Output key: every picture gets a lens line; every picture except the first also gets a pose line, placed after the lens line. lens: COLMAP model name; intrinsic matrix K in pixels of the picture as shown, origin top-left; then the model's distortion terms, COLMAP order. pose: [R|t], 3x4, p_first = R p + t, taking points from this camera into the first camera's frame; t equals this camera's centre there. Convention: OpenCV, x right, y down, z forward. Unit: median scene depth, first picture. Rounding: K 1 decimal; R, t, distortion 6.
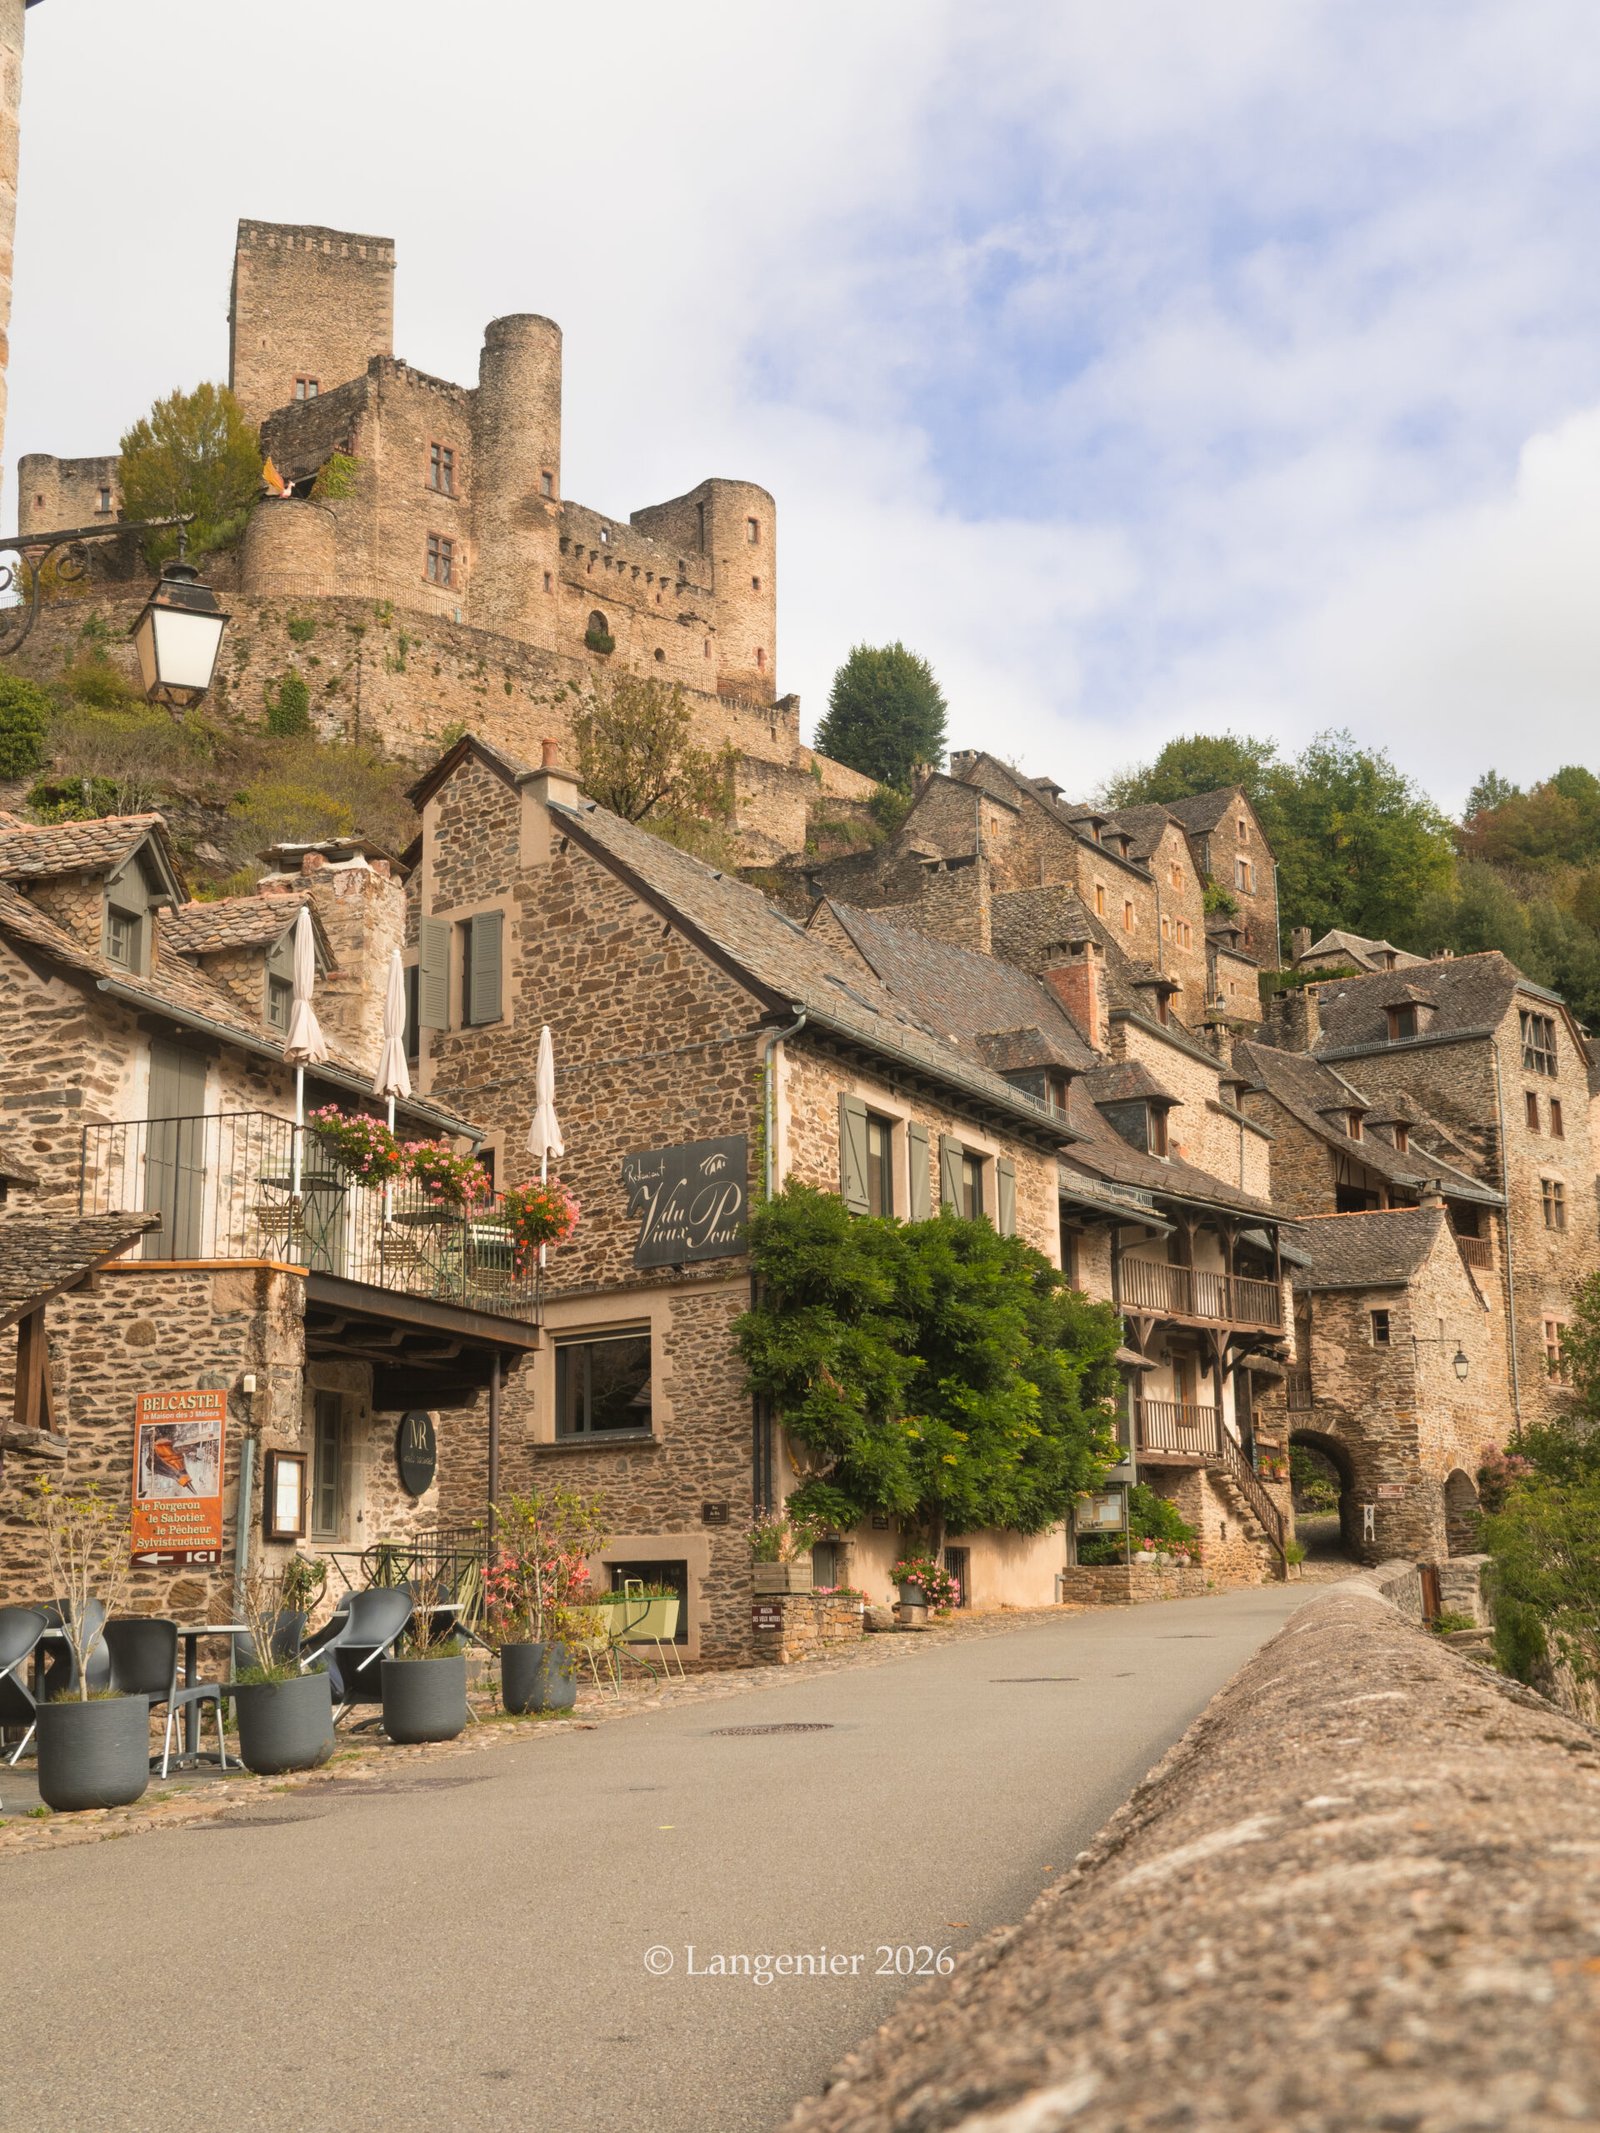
lens RADIAL K [[2730.2, 0, 800.0], [0, 2730.2, 1066.5], [0, 0, 1]] dist [0.008880, 0.079864]
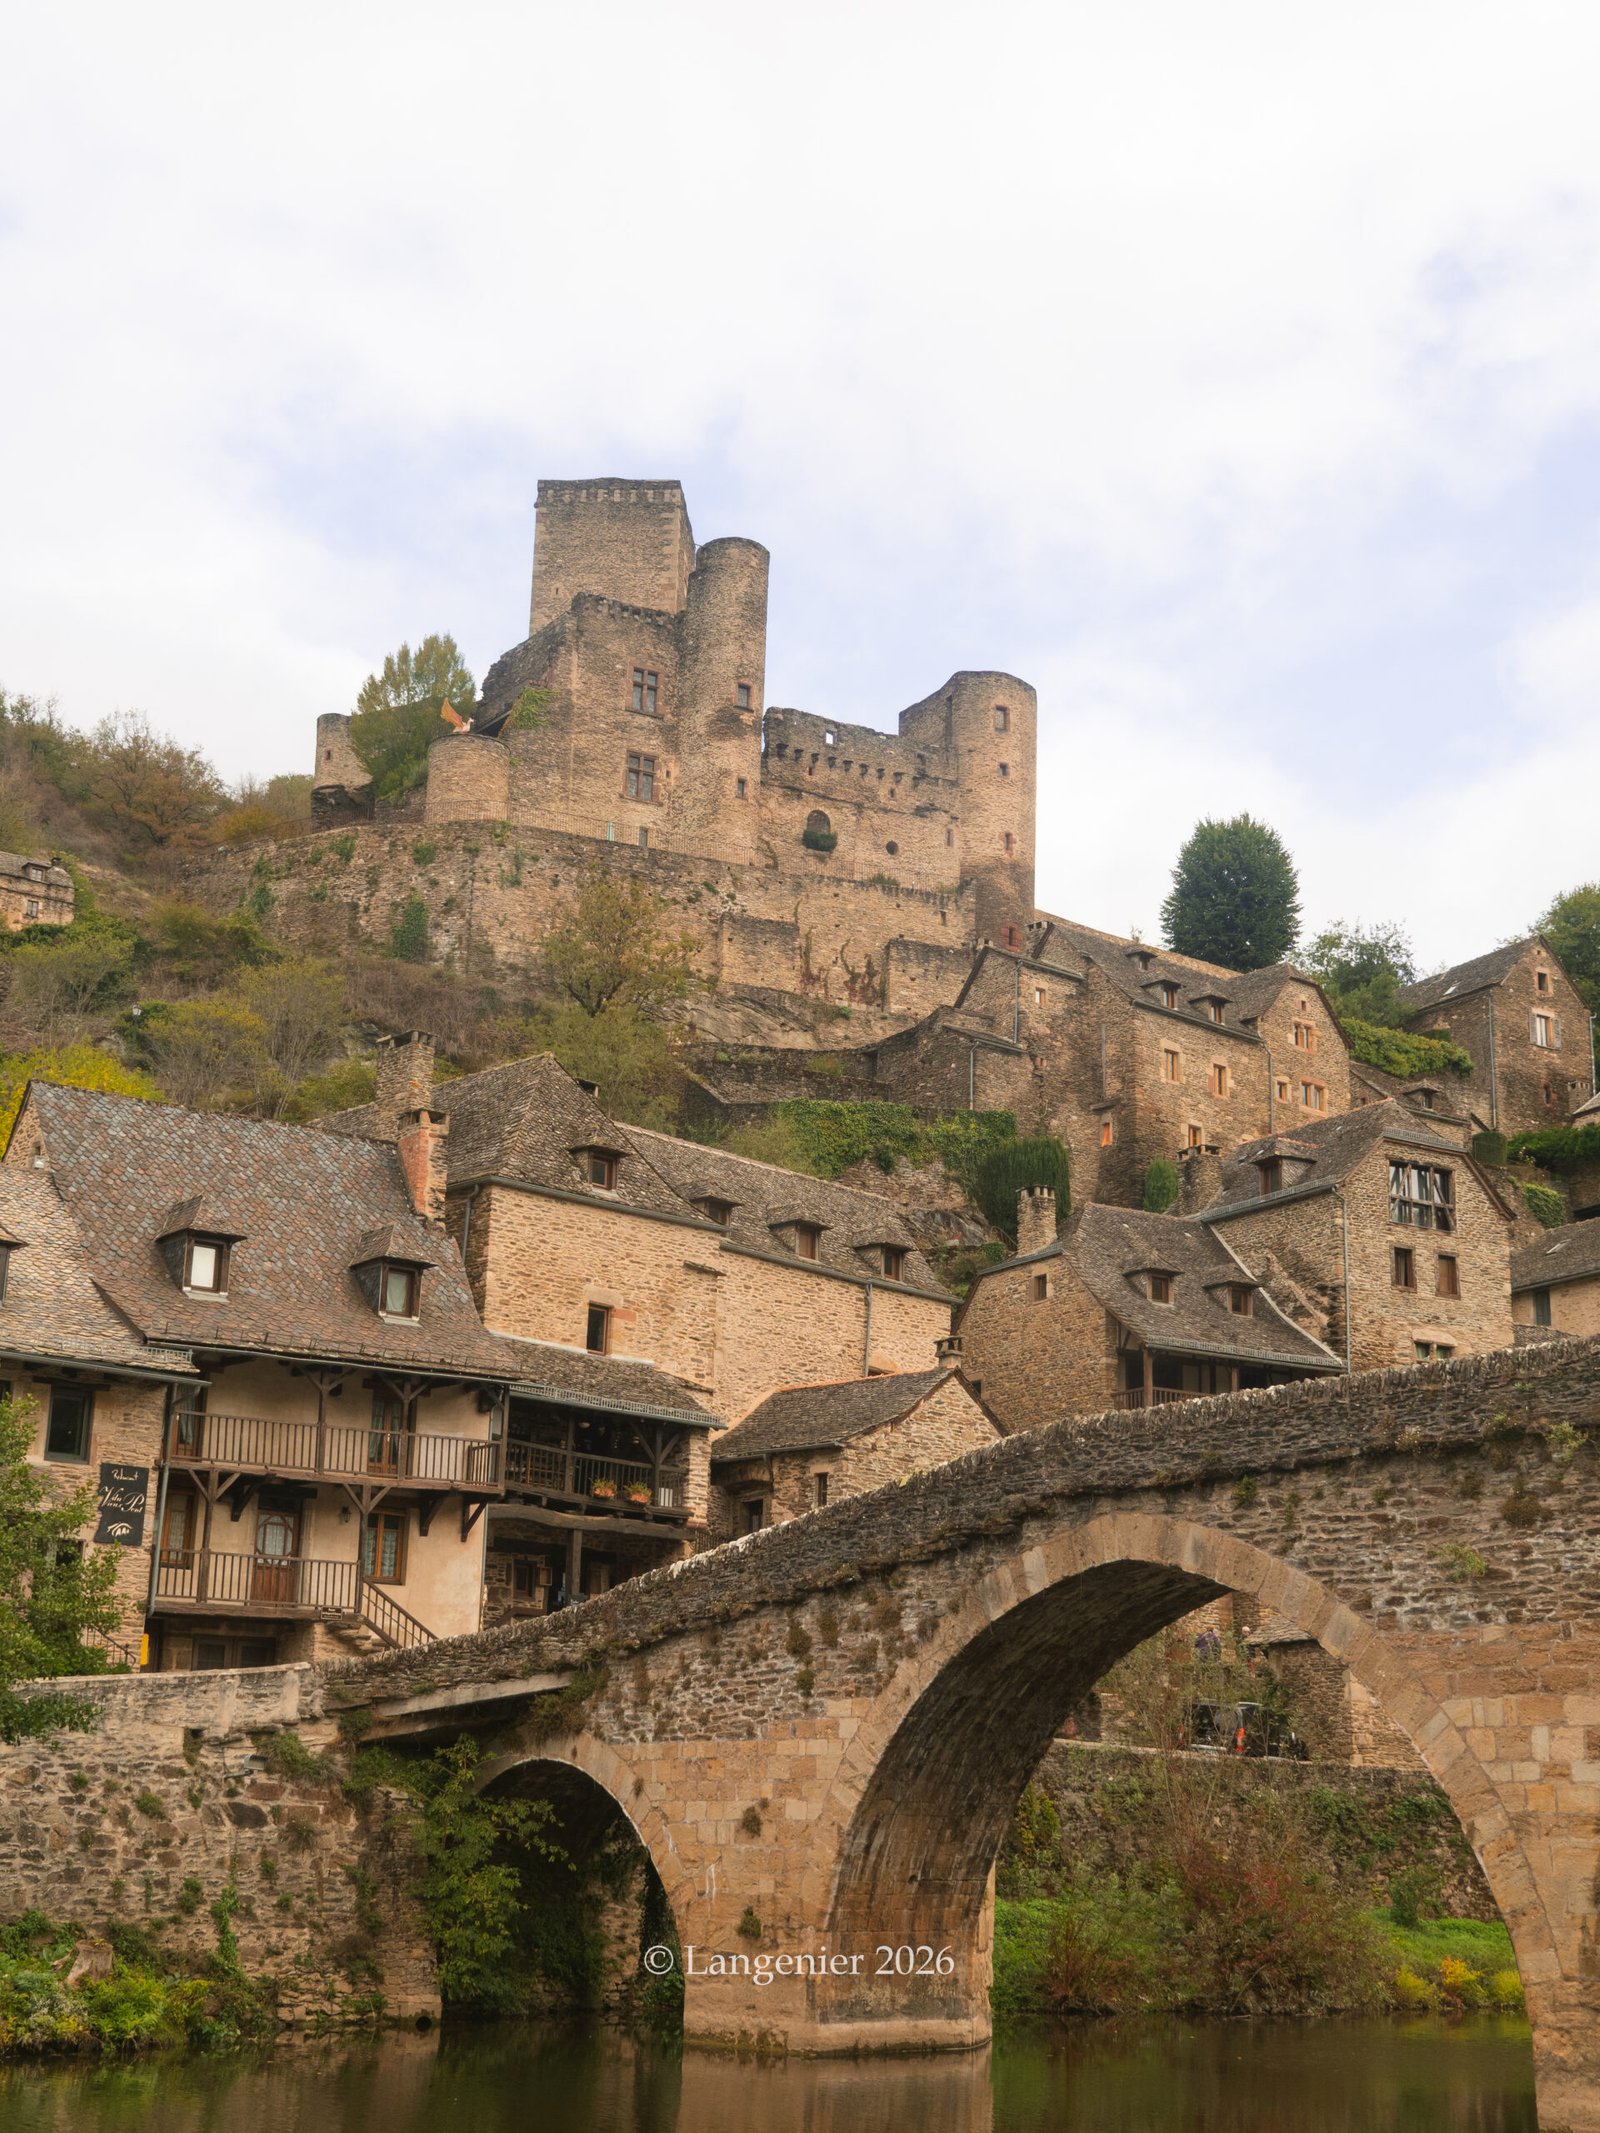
lens RADIAL K [[2730.2, 0, 800.0], [0, 2730.2, 1066.5], [0, 0, 1]] dist [0.008880, 0.079864]
pose [[0.940625, -0.052246, -0.335403, 0.281071], [0.027458, 0.996557, -0.078230, 0.010772], [0.338336, 0.064376, 0.938821, 0.038525]]
